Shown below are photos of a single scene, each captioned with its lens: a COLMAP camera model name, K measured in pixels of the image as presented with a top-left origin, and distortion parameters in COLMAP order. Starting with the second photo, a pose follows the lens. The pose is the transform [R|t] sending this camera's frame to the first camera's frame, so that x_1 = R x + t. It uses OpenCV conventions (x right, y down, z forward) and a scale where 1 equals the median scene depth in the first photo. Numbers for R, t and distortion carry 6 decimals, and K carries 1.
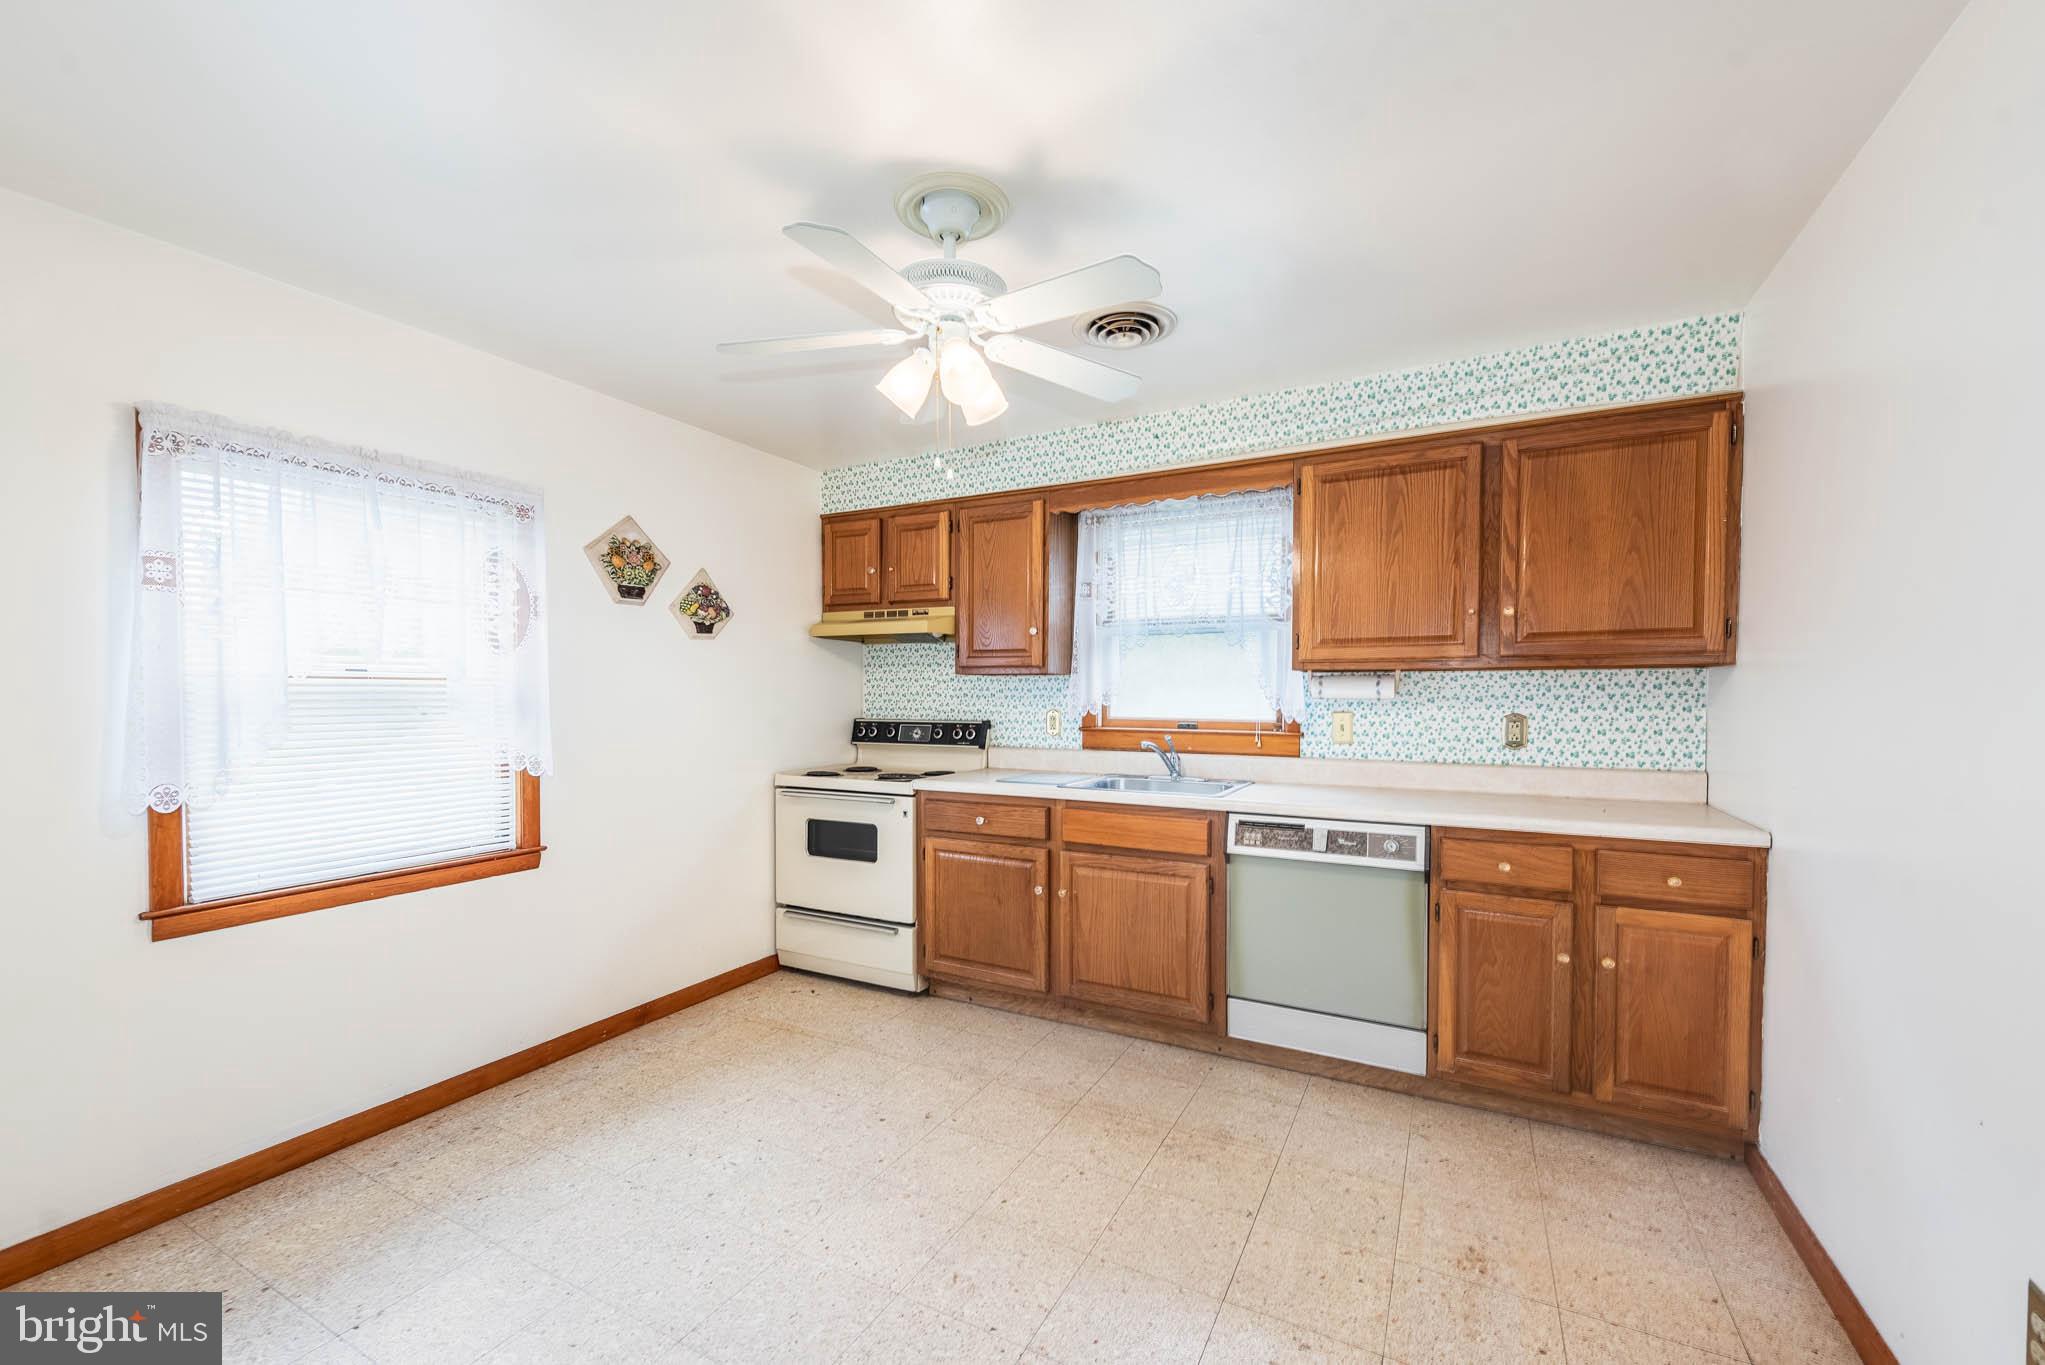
lens RADIAL K [[811.9, 0, 1020.9], [0, 811.9, 693.7], [0, 0, 1]] dist [0.009643, -0.001617]
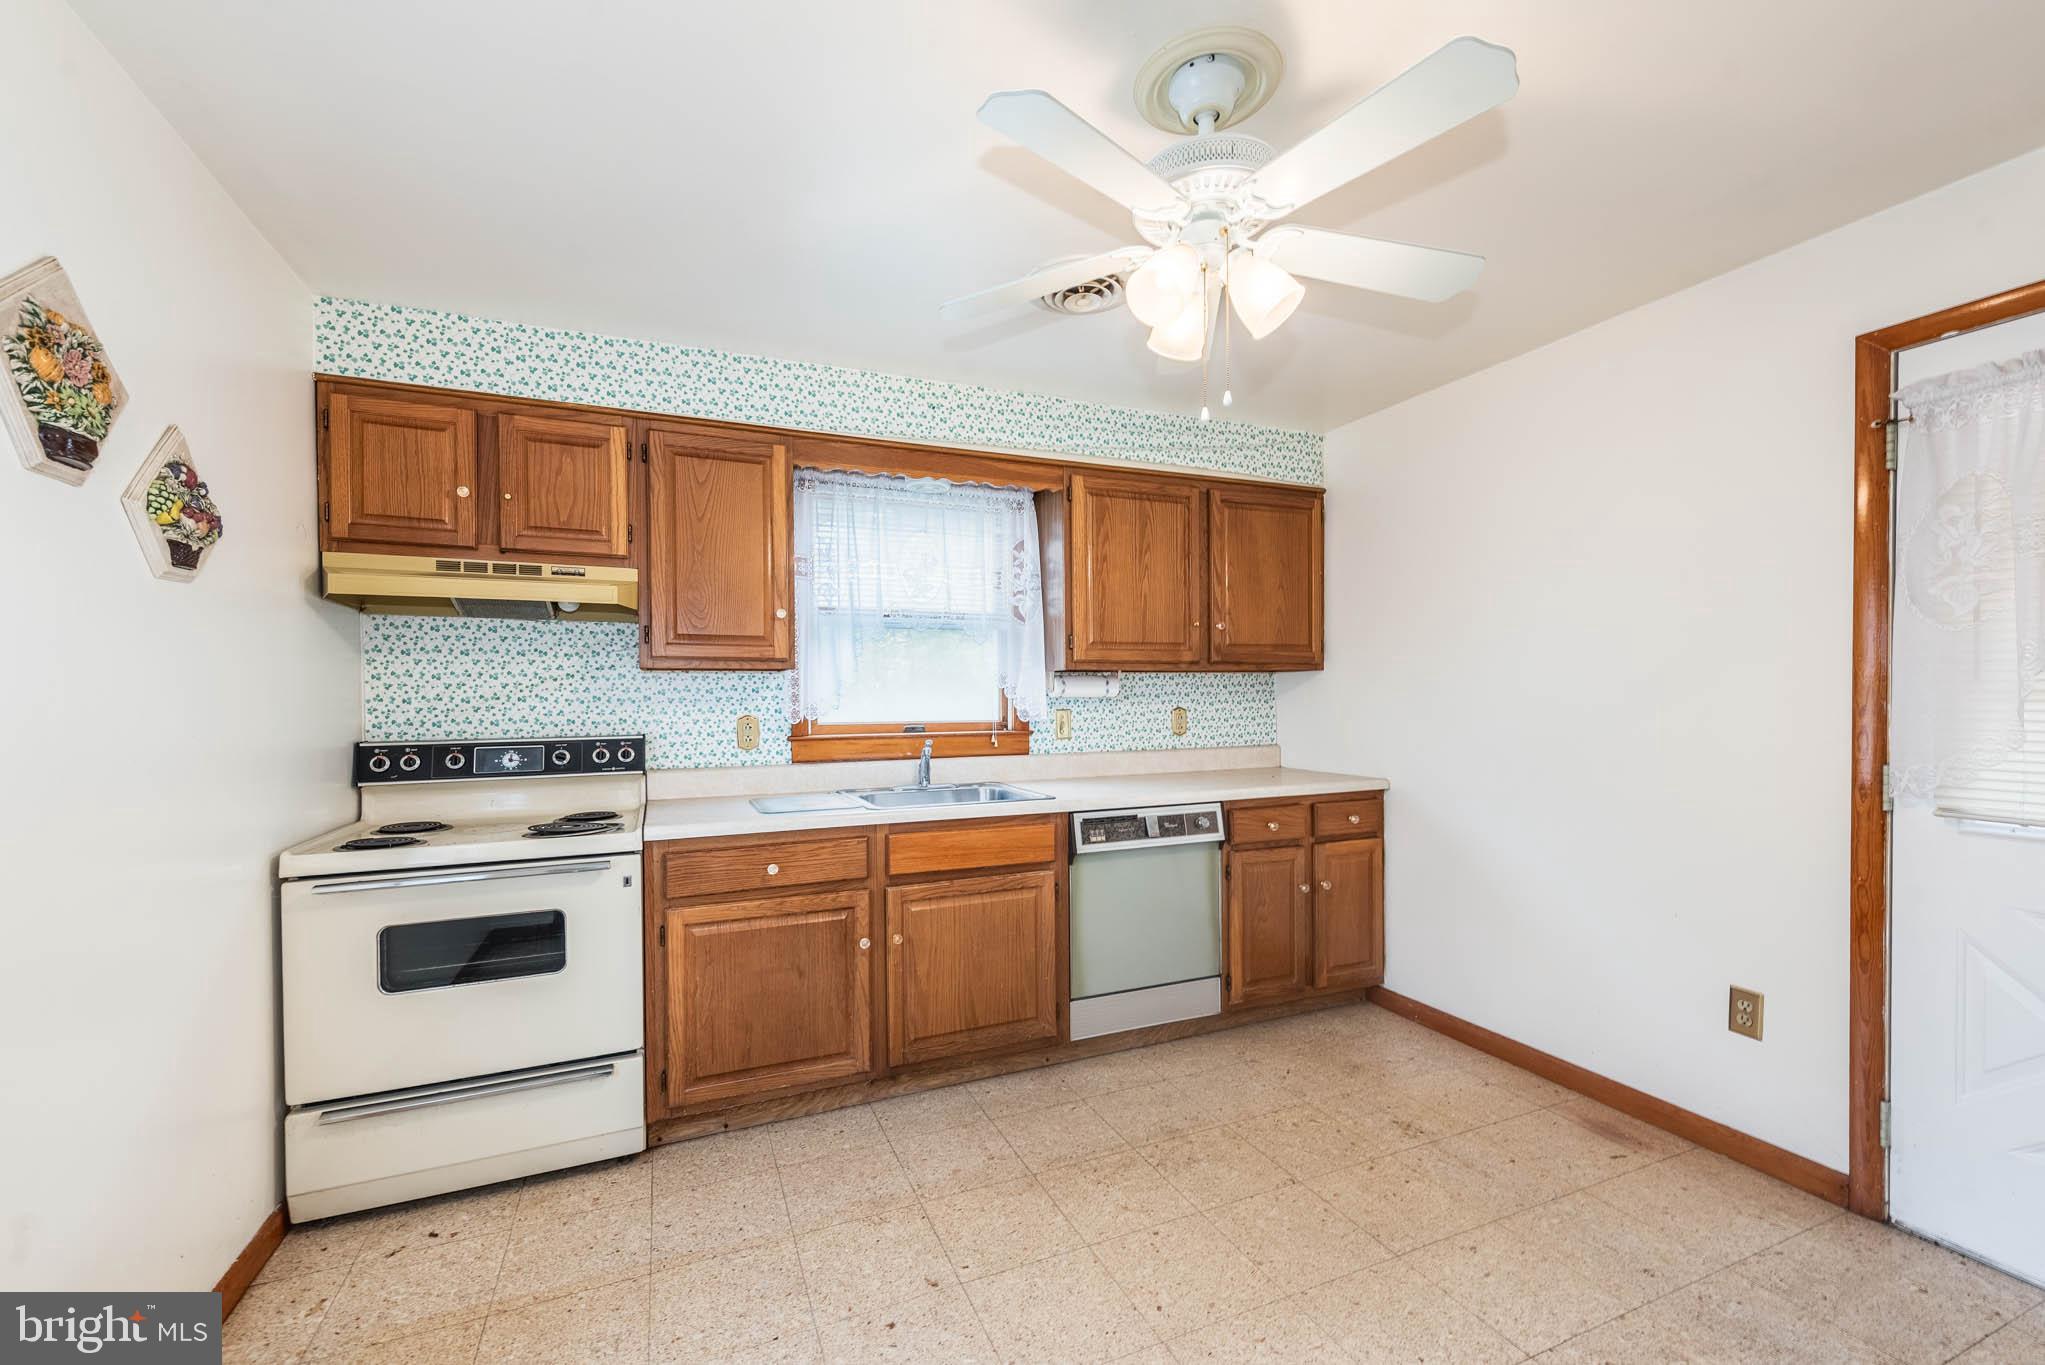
lens RADIAL K [[811.9, 0, 1017.4], [0, 811.9, 688.1], [0, 0, 1]] dist [0.009643, -0.001617]
pose [[0.638561, -0.000632, 0.769571, -0.486234], [0.009422, 0.999931, -0.006997, 0.001249], [-0.769513, 0.011719, 0.638523, 0.376791]]
